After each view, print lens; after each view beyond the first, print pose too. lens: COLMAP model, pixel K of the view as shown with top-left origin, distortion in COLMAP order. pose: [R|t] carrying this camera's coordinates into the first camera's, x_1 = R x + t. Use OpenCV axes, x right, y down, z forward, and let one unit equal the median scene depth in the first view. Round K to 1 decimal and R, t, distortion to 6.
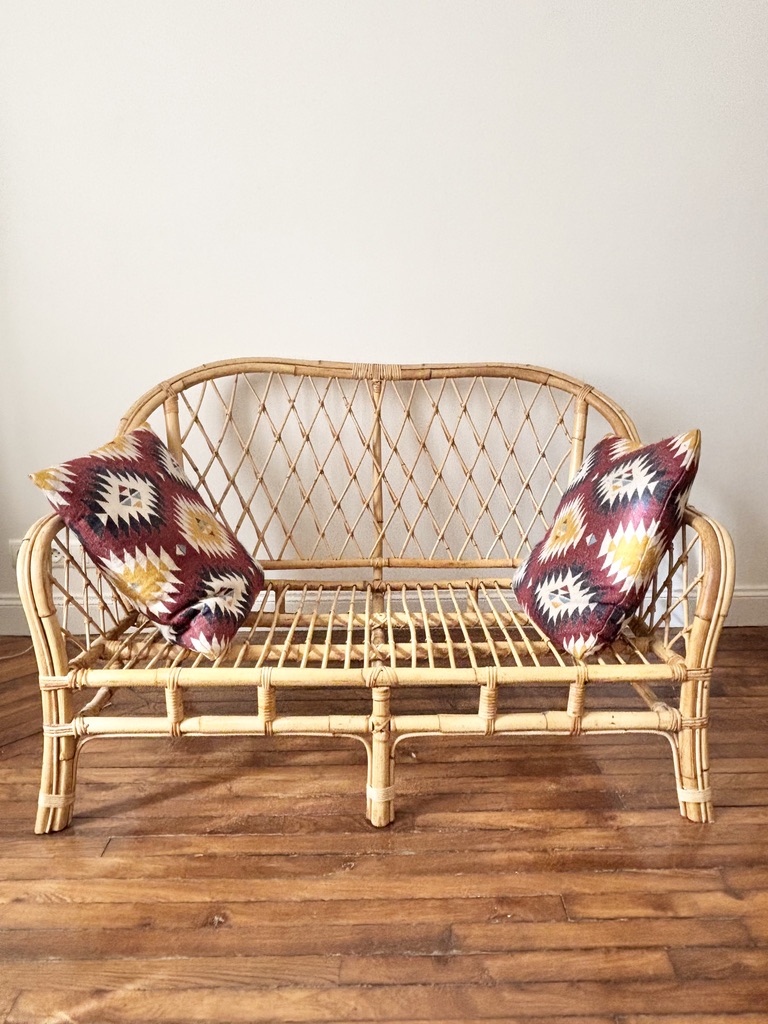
lens RADIAL K [[691.7, 0, 388.8], [0, 691.7, 504.9], [0, 0, 1]] dist [0.003127, -0.013593]
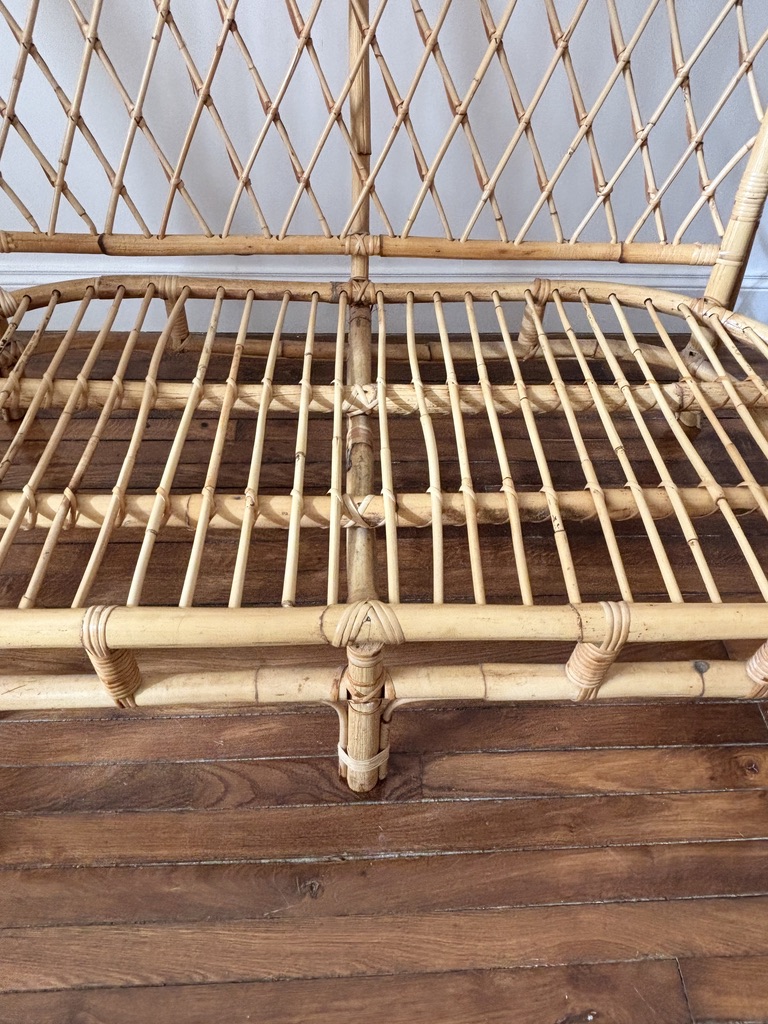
lens RADIAL K [[691.7, 0, 395.1], [0, 691.7, 513.8], [0, 0, 1]] dist [0.003127, -0.013593]
pose [[0.999117, 0.010101, 0.040772, -0.011927], [-0.031166, 0.829038, 0.558323, -0.051985], [-0.028162, -0.559101, 0.828621, 0.630702]]
